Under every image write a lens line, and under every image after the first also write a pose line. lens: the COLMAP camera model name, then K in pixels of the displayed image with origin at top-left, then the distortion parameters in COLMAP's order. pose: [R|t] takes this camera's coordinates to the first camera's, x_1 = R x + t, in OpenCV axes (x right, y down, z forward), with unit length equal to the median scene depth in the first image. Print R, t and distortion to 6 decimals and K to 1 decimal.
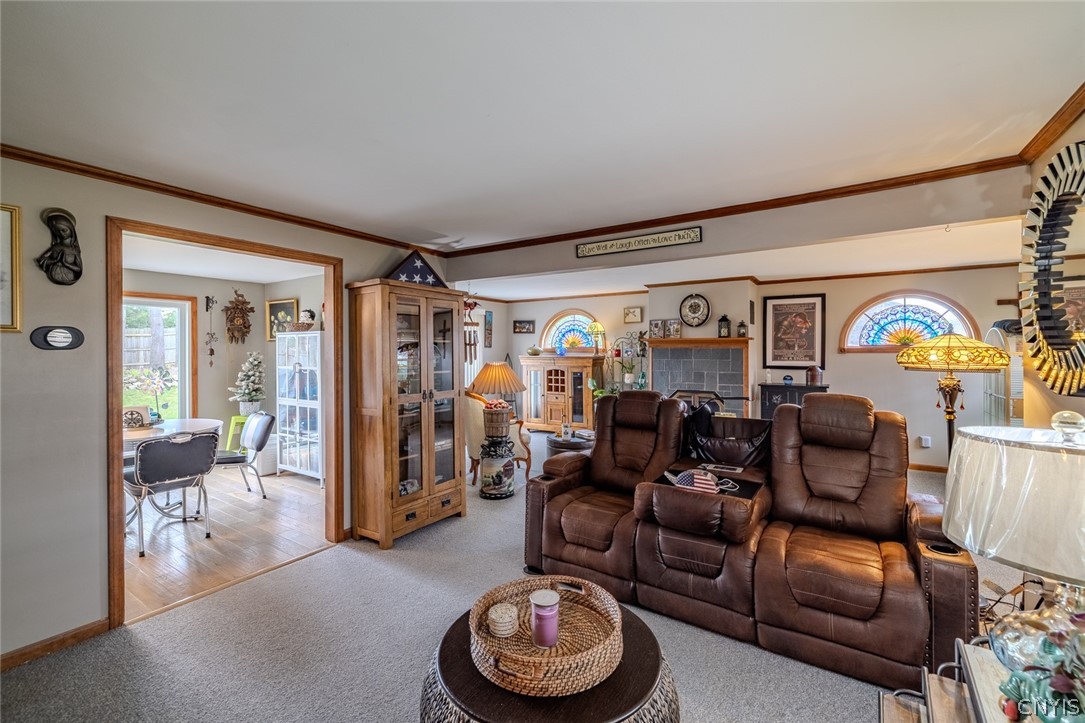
lens RADIAL K [[459.4, 0, 542.3], [0, 459.4, 356.6], [0, 0, 1]] dist [0.001368, 0.000064]
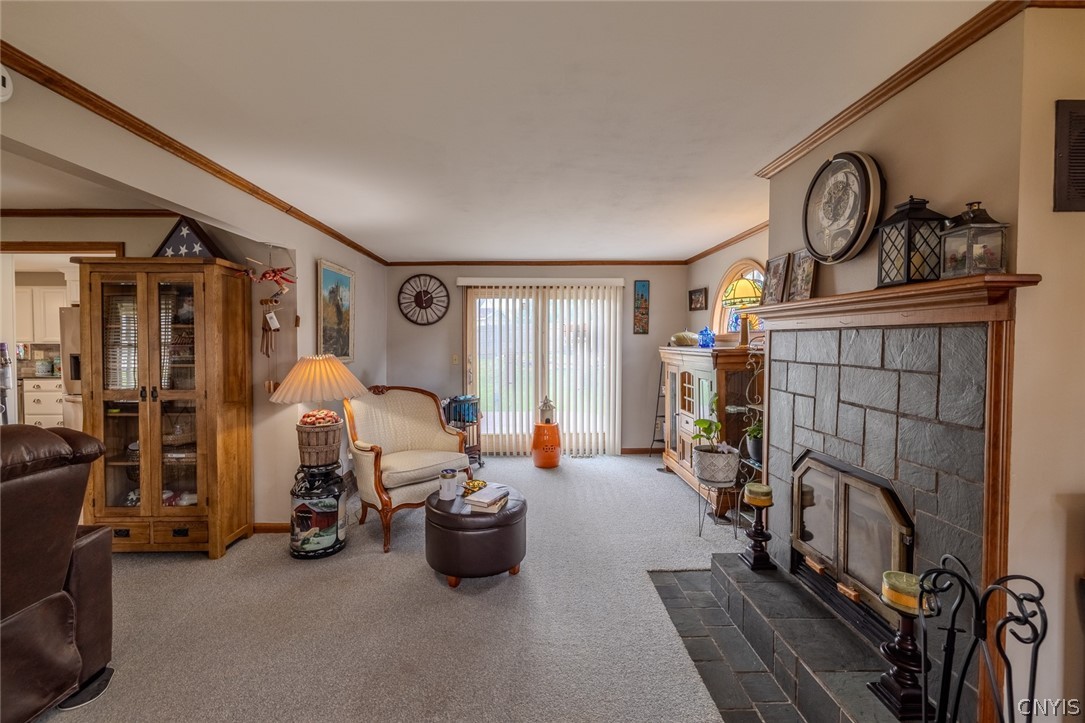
lens RADIAL K [[459.4, 0, 541.0], [0, 459.4, 354.4], [0, 0, 1]] dist [0.001368, 0.000064]
pose [[0.568108, 0.026771, -0.822518, 0.747584], [-0.010295, 0.999624, 0.025425, -0.010919], [0.822889, -0.005977, 0.568170, 1.025505]]
